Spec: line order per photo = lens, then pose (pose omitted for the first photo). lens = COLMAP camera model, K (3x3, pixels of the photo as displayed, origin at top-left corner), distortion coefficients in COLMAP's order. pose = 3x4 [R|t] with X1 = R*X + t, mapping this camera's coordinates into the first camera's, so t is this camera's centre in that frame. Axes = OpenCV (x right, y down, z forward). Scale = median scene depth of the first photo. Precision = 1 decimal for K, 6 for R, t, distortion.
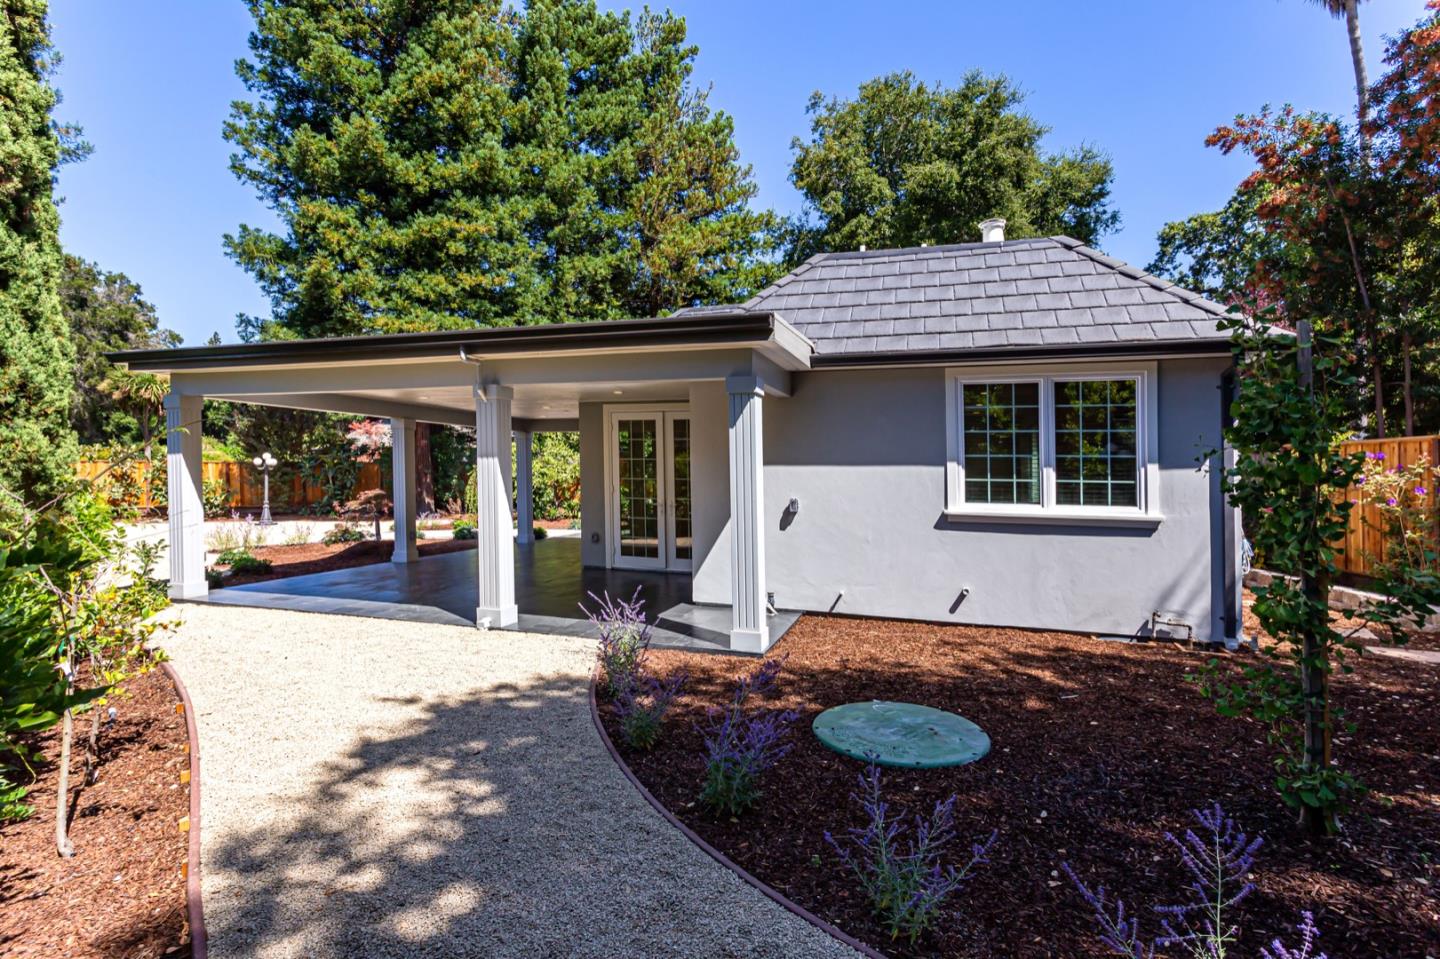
lens RADIAL K [[681.8, 0, 720.0], [0, 681.8, 479.5], [0, 0, 1]] dist [0.000737, 0.000725]
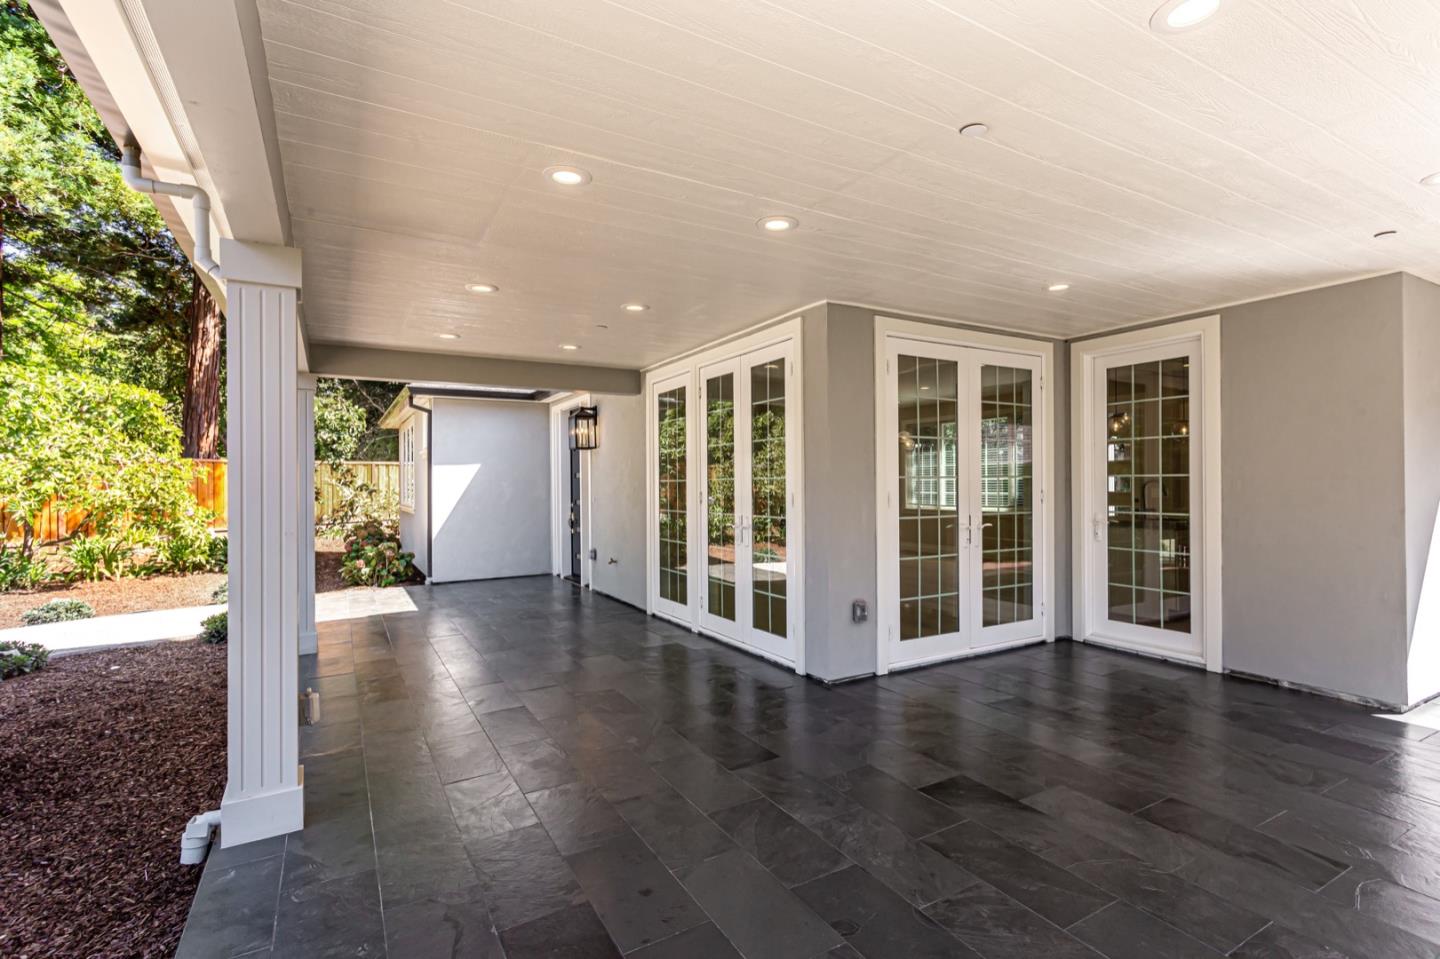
lens RADIAL K [[676.8, 0, 714.5], [0, 676.8, 482.3], [0, 0, 1]] dist [0.003792, 0.001213]
pose [[0.678023, -0.009506, 0.734980, -0.293750], [0.019573, 0.999795, -0.005125, -0.000995], [-0.734780, 0.017860, 0.678070, 0.384888]]
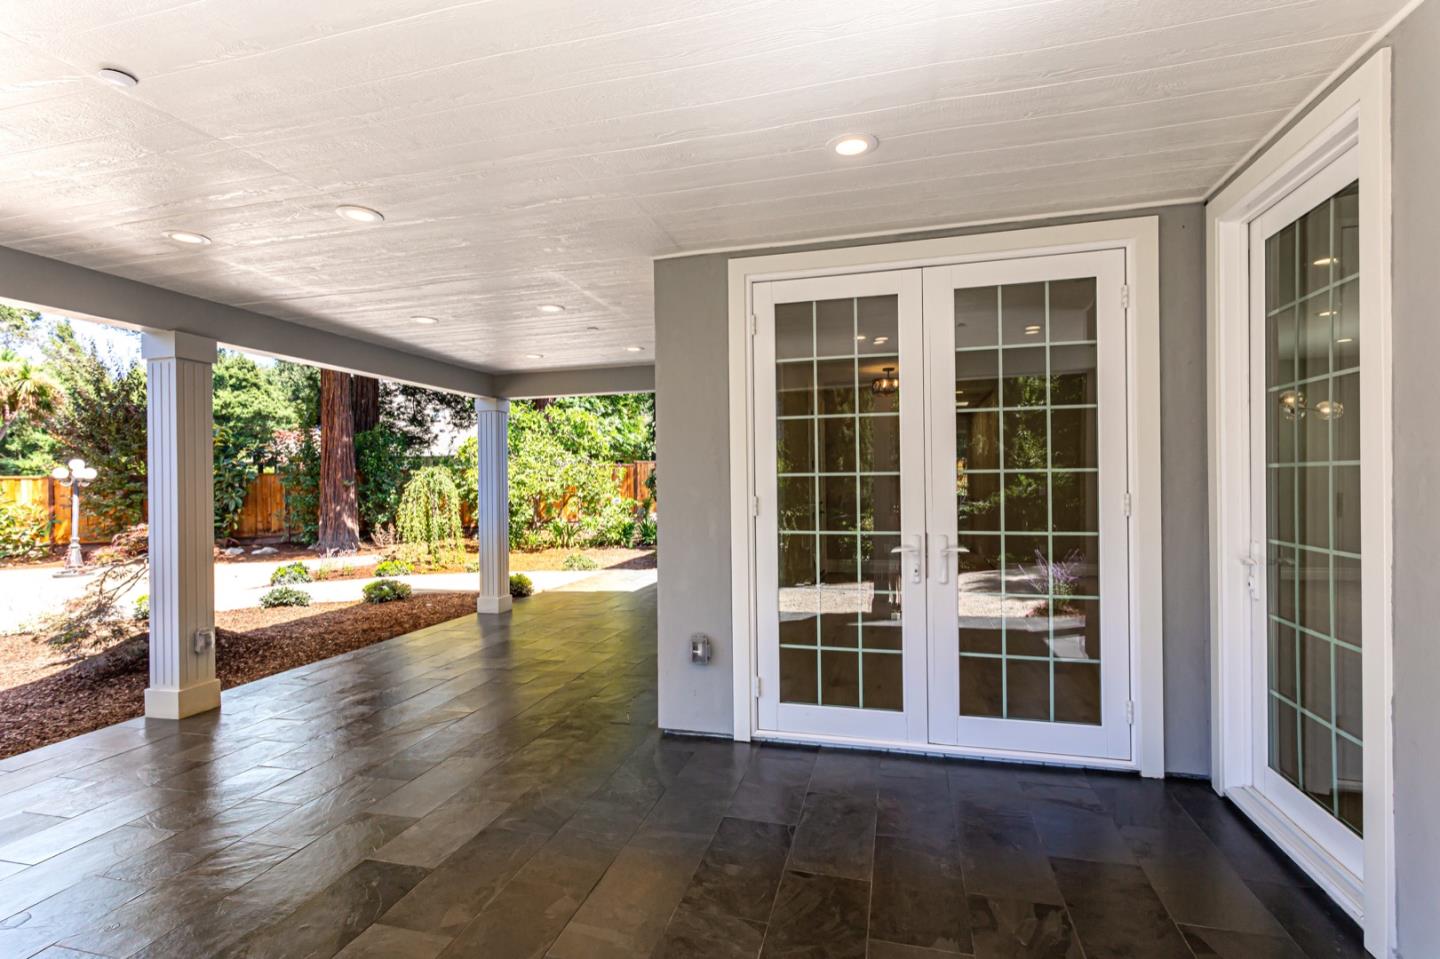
lens RADIAL K [[676.8, 0, 714.5], [0, 676.8, 482.3], [0, 0, 1]] dist [0.003792, 0.001213]
pose [[0.998845, -0.022753, 0.042332, -0.095073], [0.023054, 0.999712, -0.006635, -0.000189], [-0.042168, 0.007603, 0.999082, 0.327372]]
